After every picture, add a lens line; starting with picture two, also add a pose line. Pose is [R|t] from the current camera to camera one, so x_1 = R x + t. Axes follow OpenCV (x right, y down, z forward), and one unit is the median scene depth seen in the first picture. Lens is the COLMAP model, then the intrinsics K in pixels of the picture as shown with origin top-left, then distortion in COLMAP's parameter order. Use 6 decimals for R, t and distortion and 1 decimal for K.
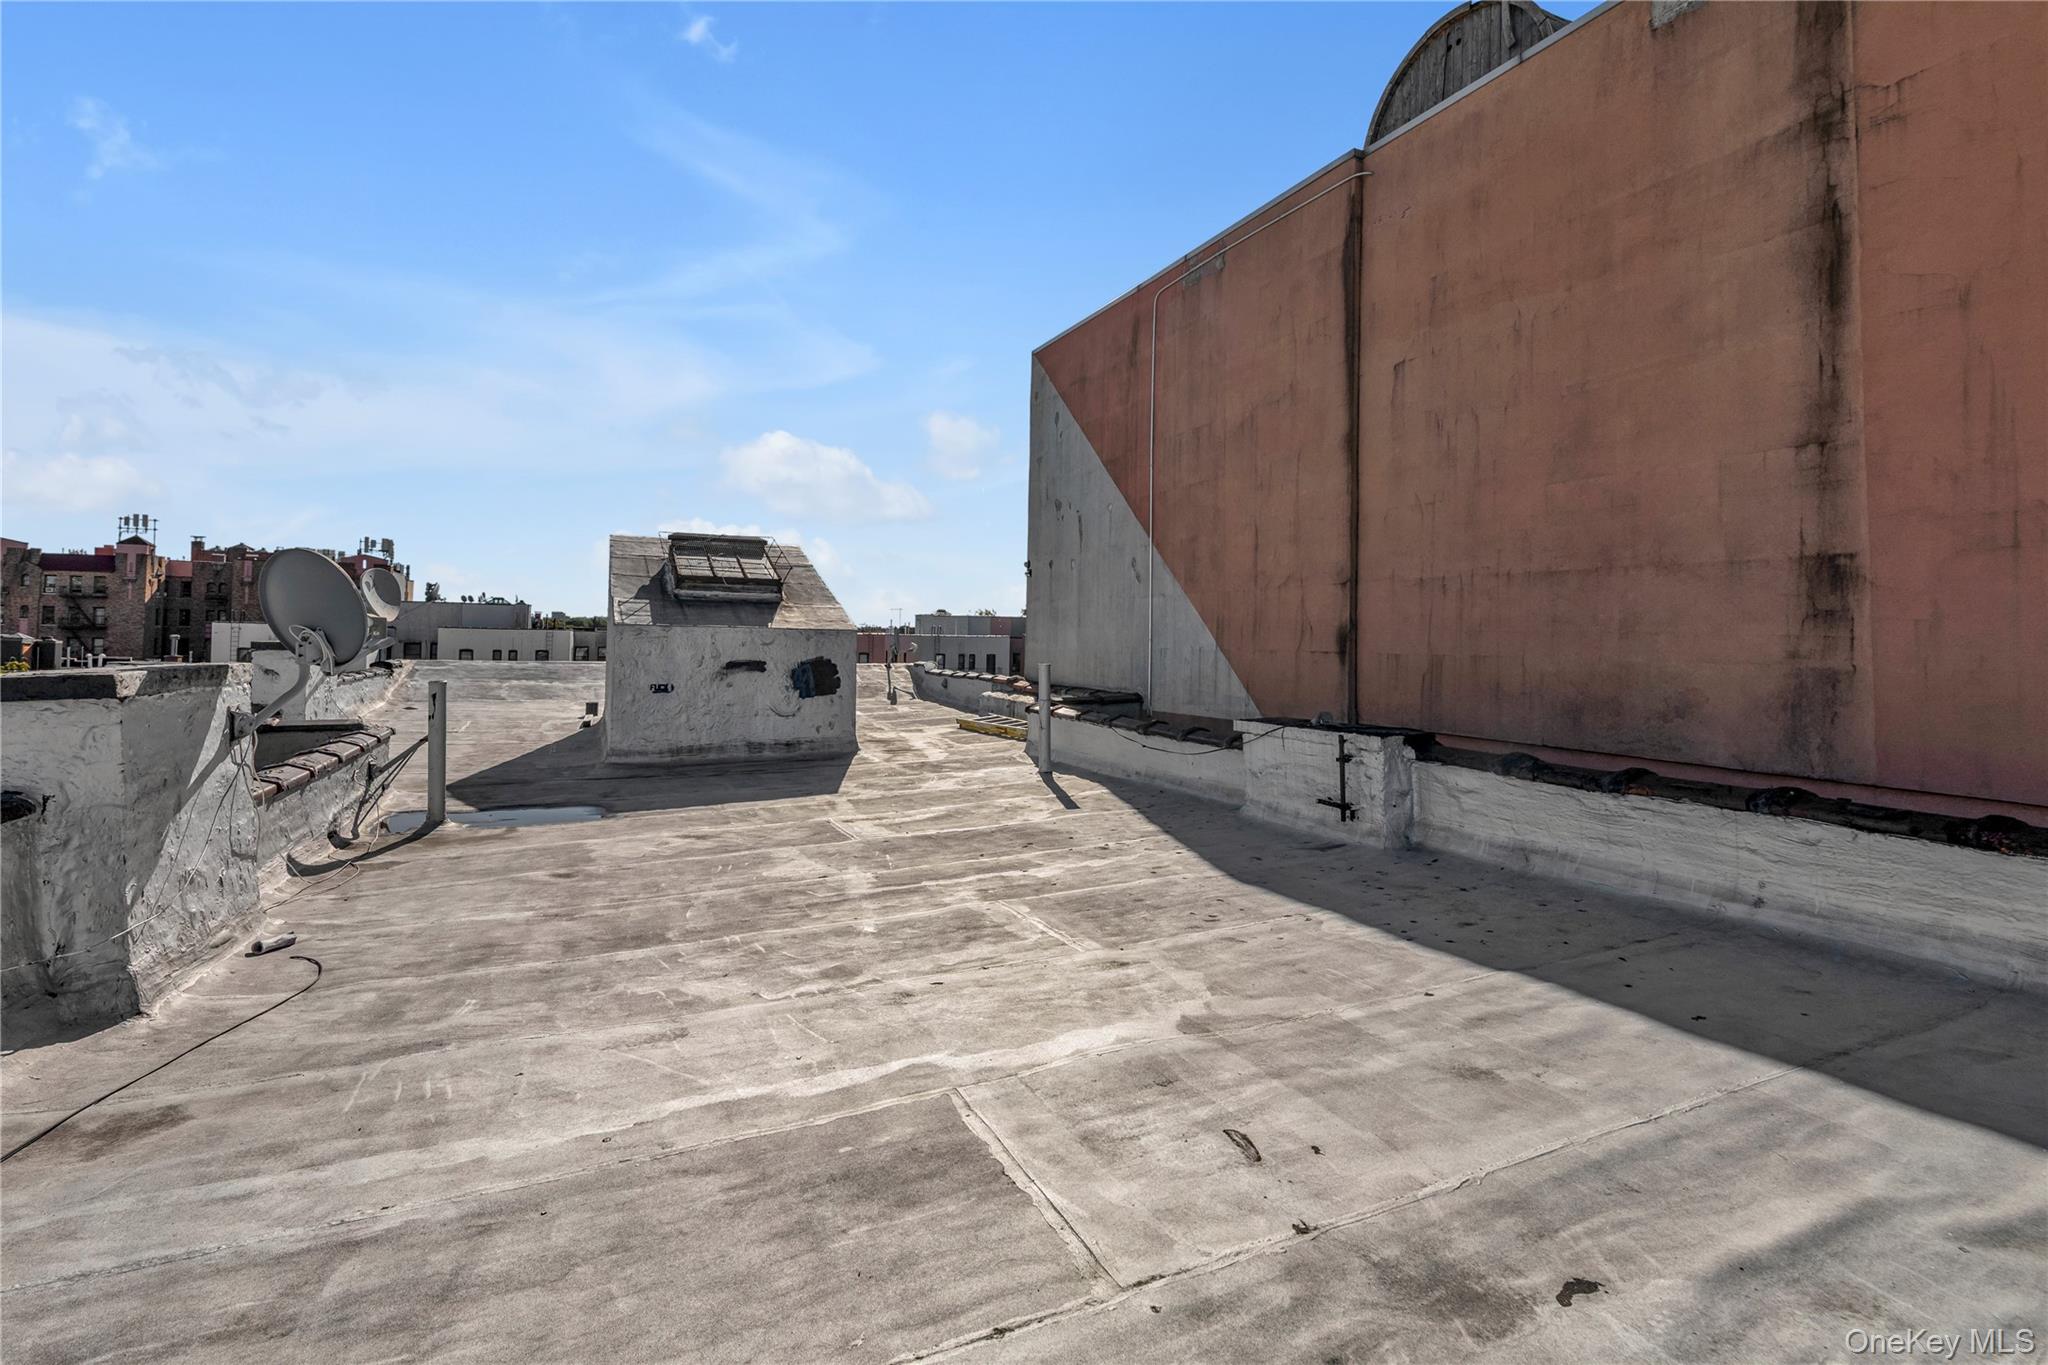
lens RADIAL K [[900.8, 0, 1016.5], [0, 900.8, 677.7], [0, 0, 1]] dist [0.001000, 0.000189]
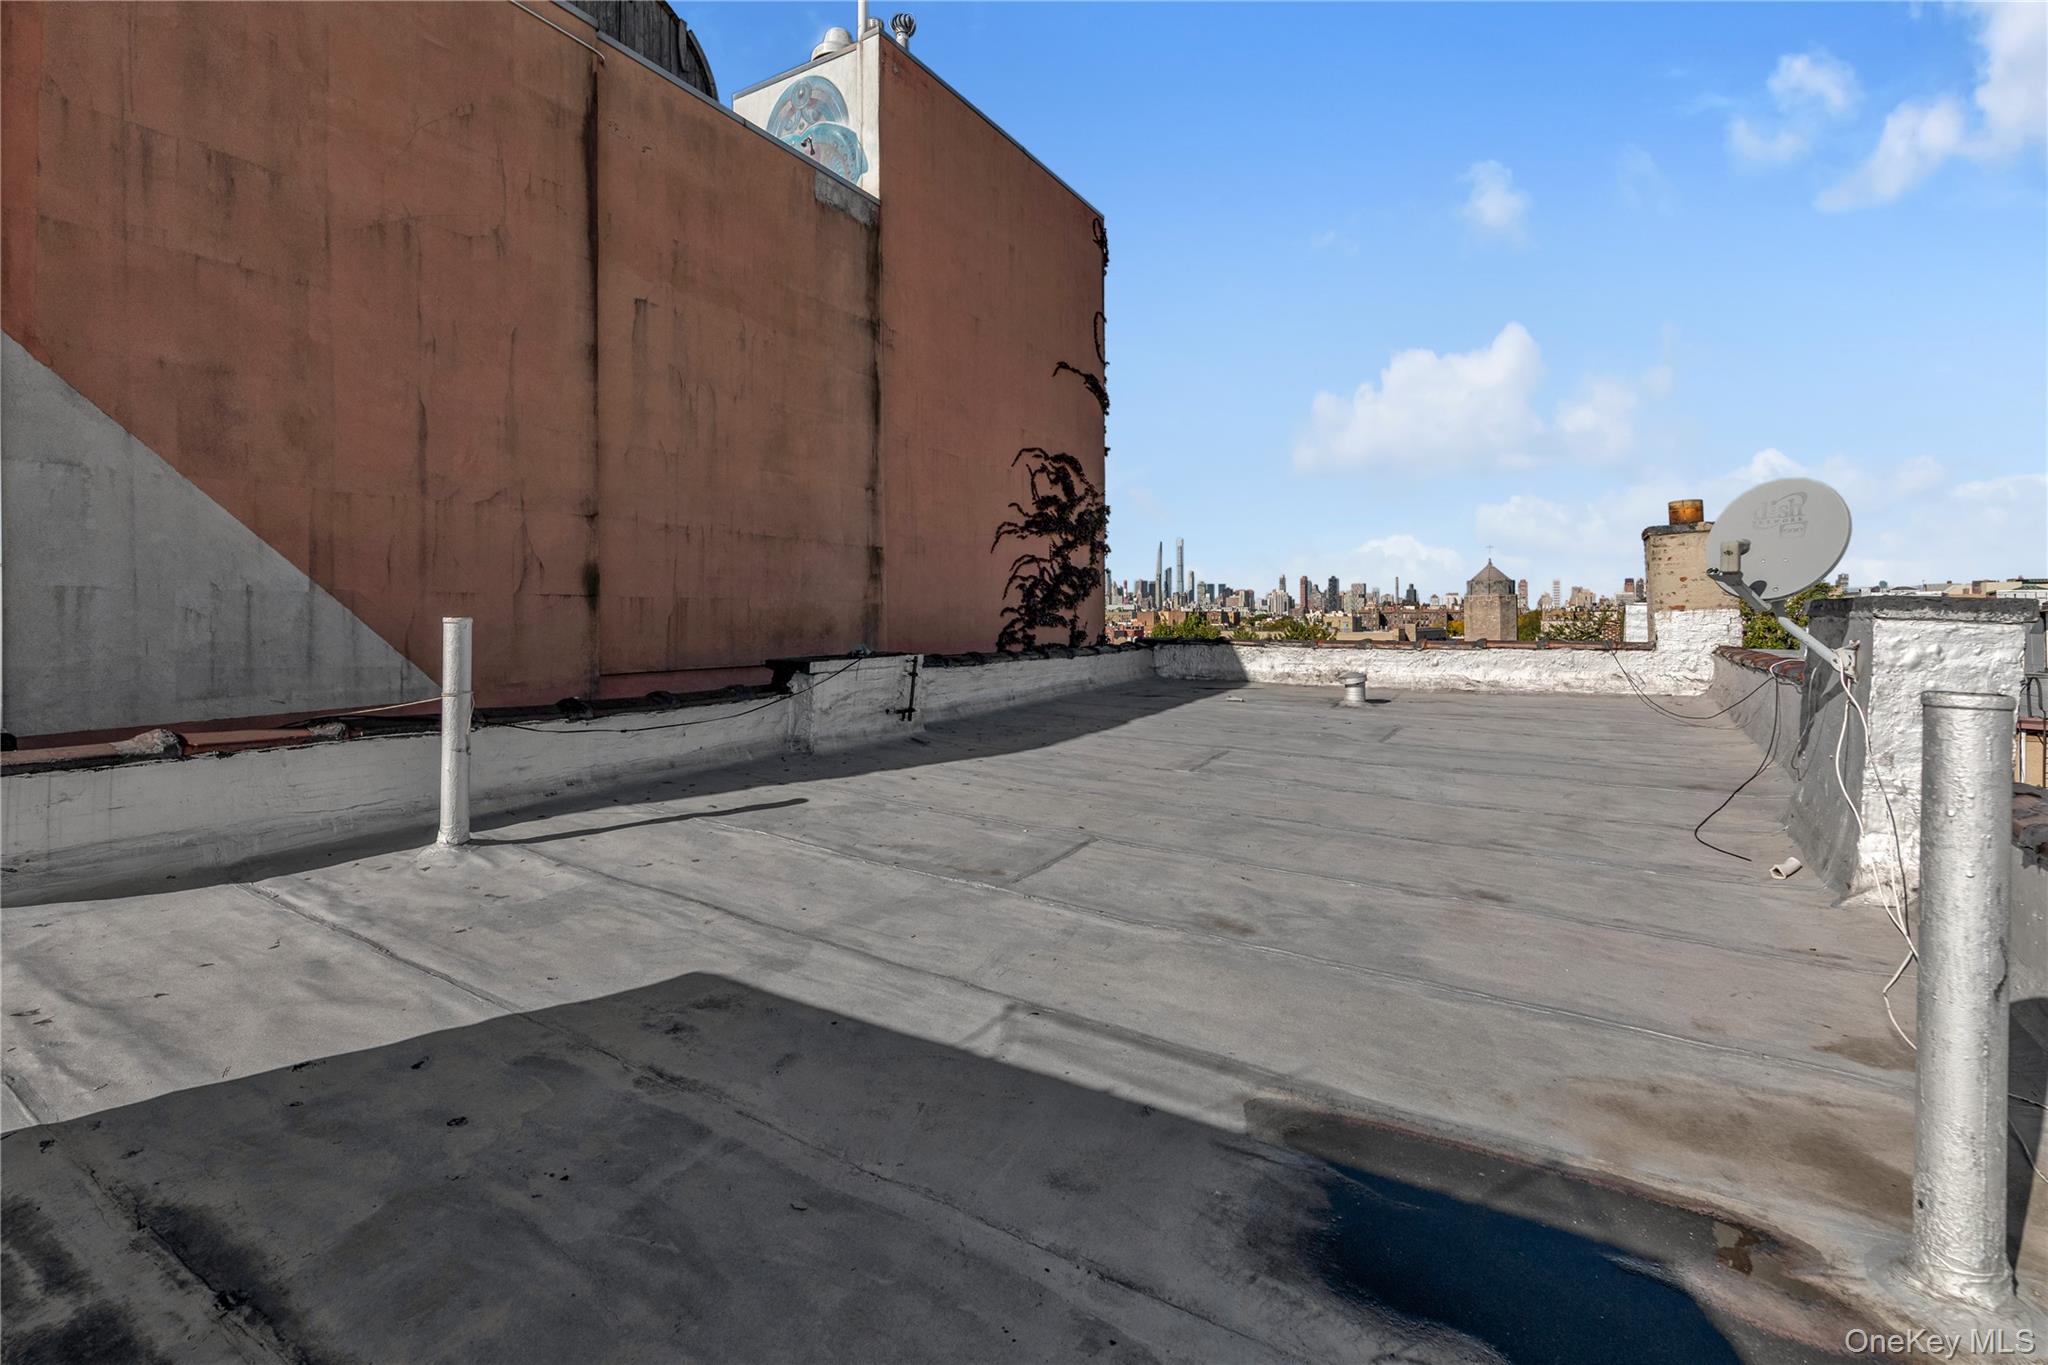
lens RADIAL K [[900.8, 0, 1016.5], [0, 900.8, 677.7], [0, 0, 1]] dist [0.001000, 0.000189]
pose [[-0.540506, -0.071775, 0.838273, -0.699064], [0.028281, 0.994241, 0.103364, -0.032077], [-0.840865, 0.079576, -0.535363, 1.310432]]
